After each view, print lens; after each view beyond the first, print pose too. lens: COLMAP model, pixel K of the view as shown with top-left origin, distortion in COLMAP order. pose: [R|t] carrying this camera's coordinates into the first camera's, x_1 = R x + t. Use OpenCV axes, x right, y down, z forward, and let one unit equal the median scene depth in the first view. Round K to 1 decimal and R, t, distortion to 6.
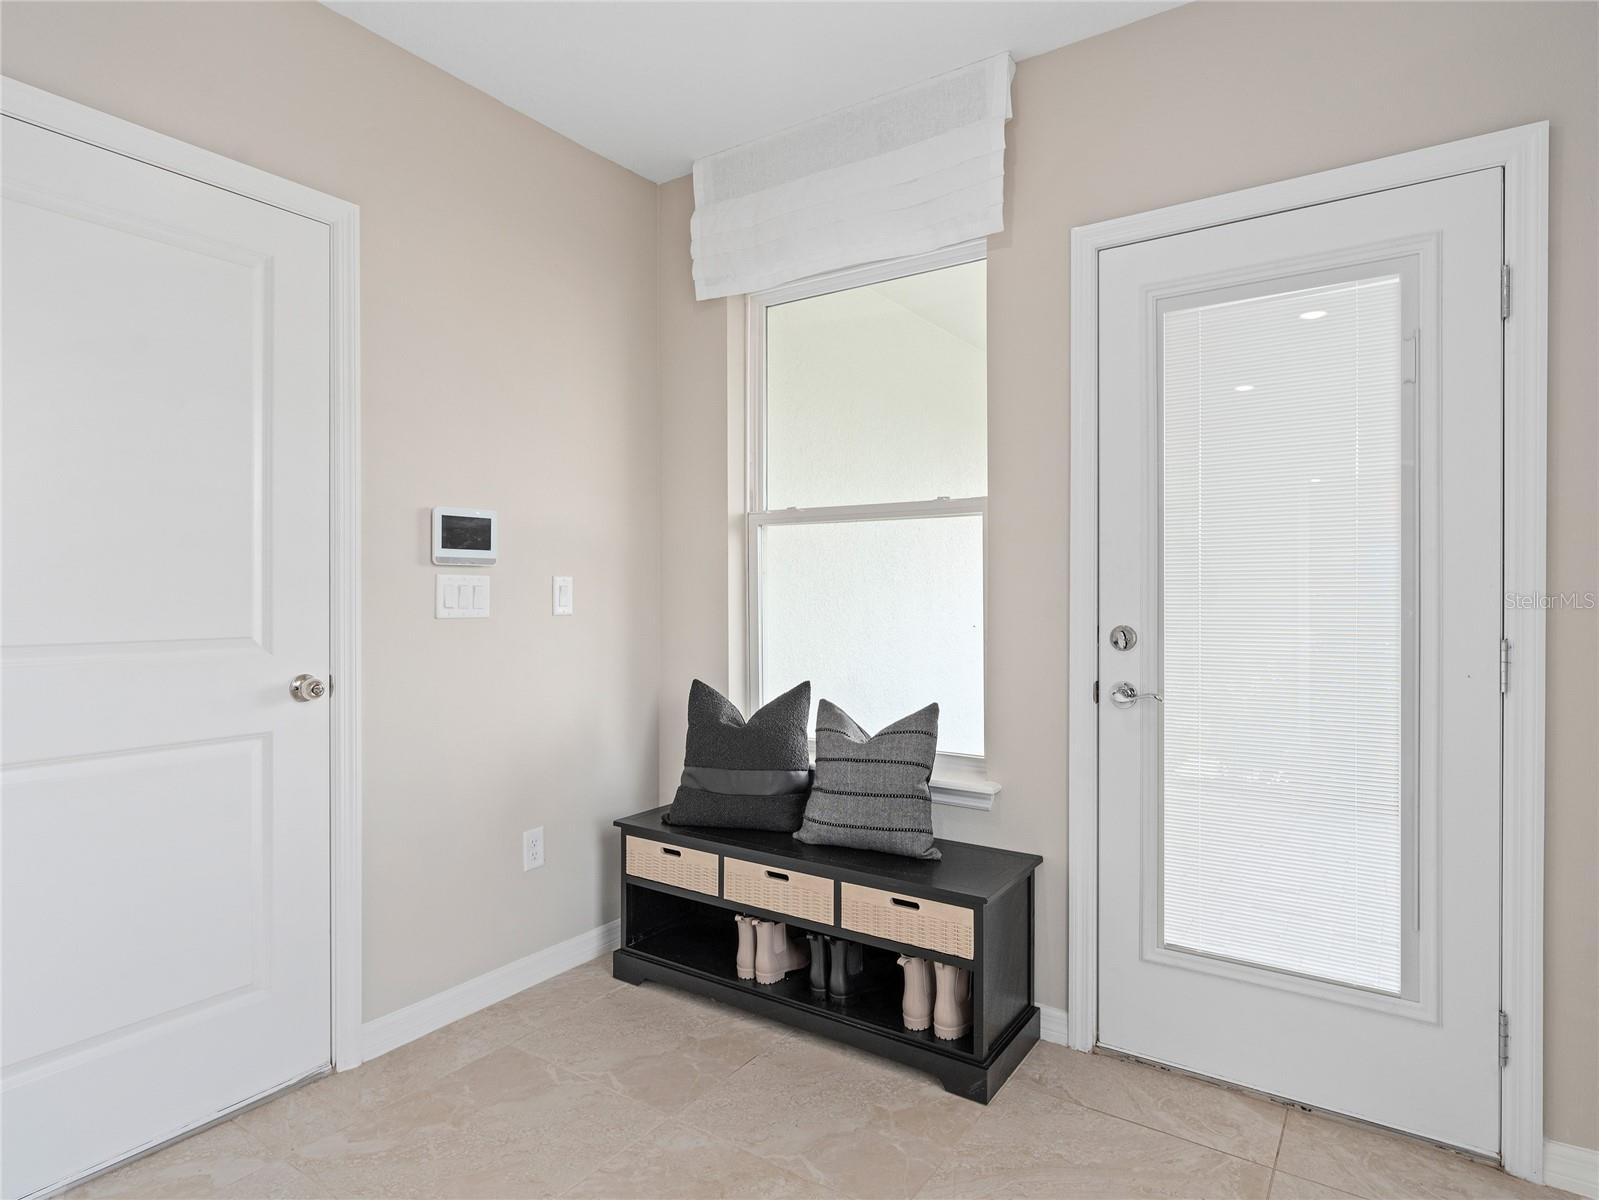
lens RADIAL K [[875.8, 0, 793.6], [0, 875.8, 599.0], [0, 0, 1]] dist [0.002911, -0.001349]
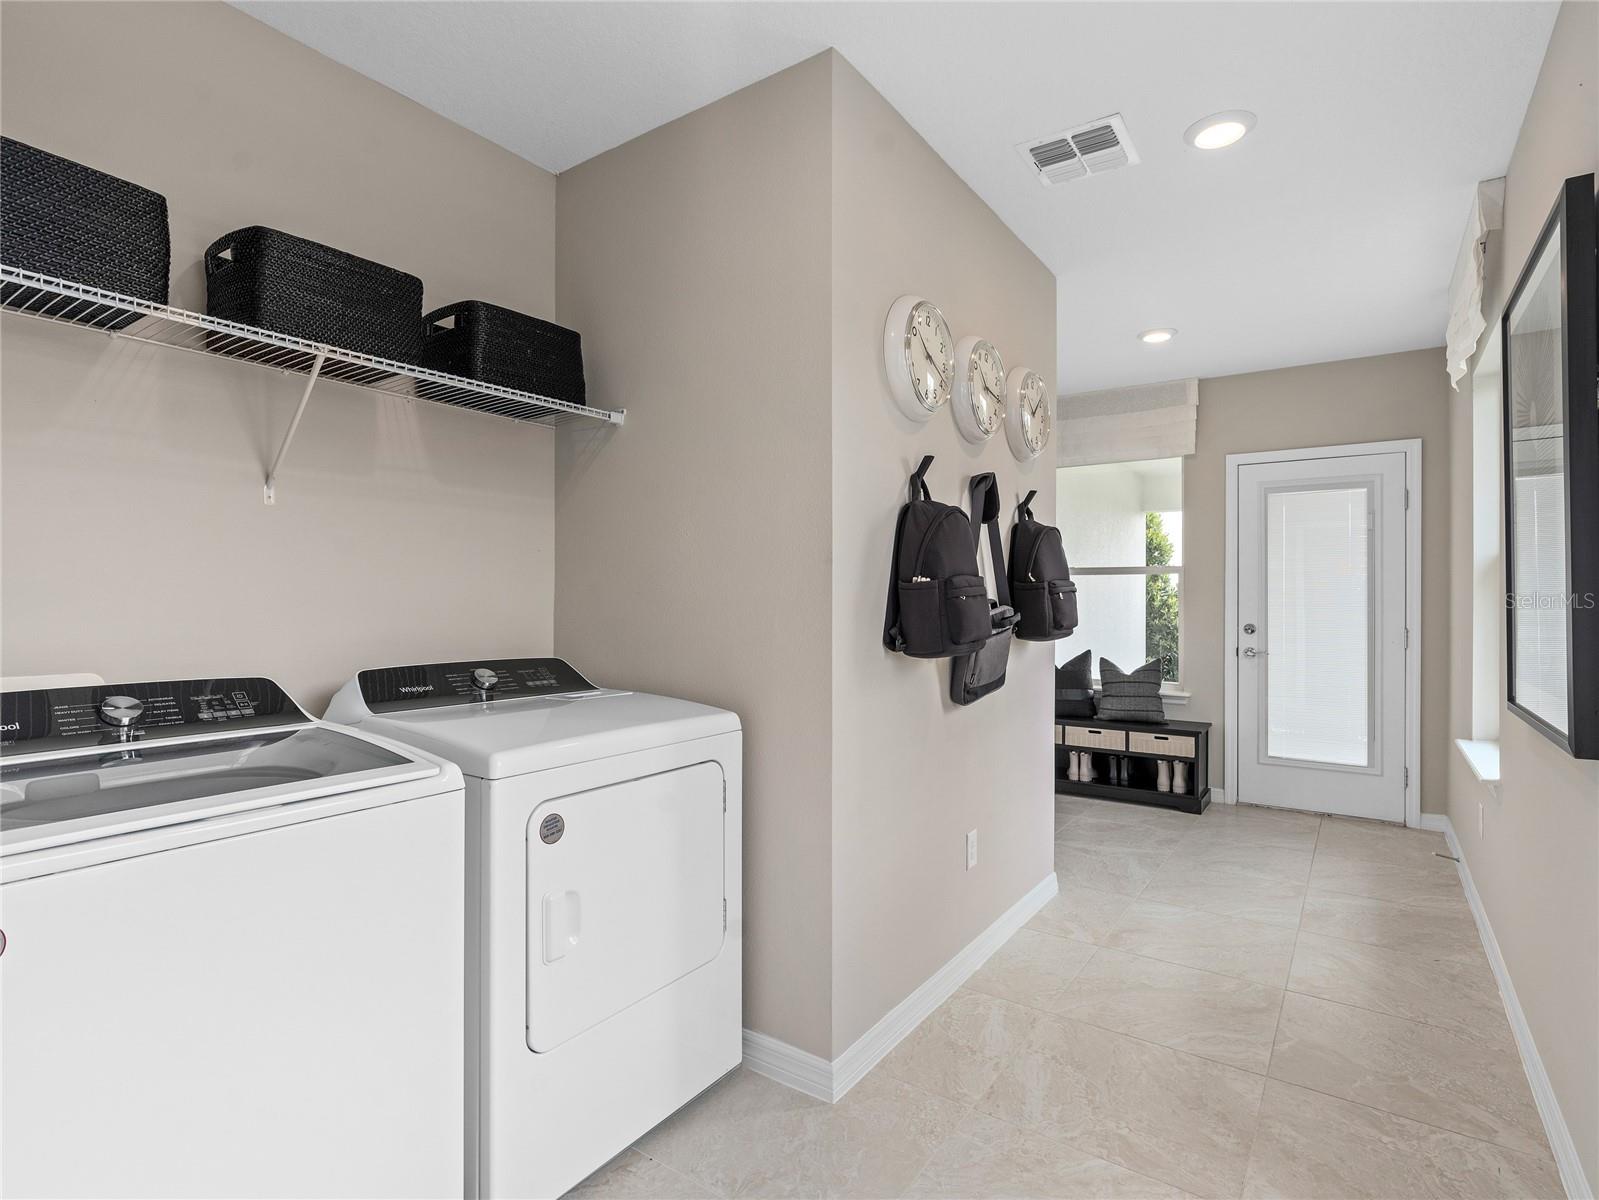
lens RADIAL K [[802.6, 0, 796.0], [0, 802.6, 602.5], [0, 0, 1]] dist [-0.002876, 0.001763]
pose [[0.999930, 0.007144, -0.009388, -0.840369], [-0.007258, 0.999900, -0.012134, 0.008448], [0.009300, 0.012202, 0.999882, -1.195510]]
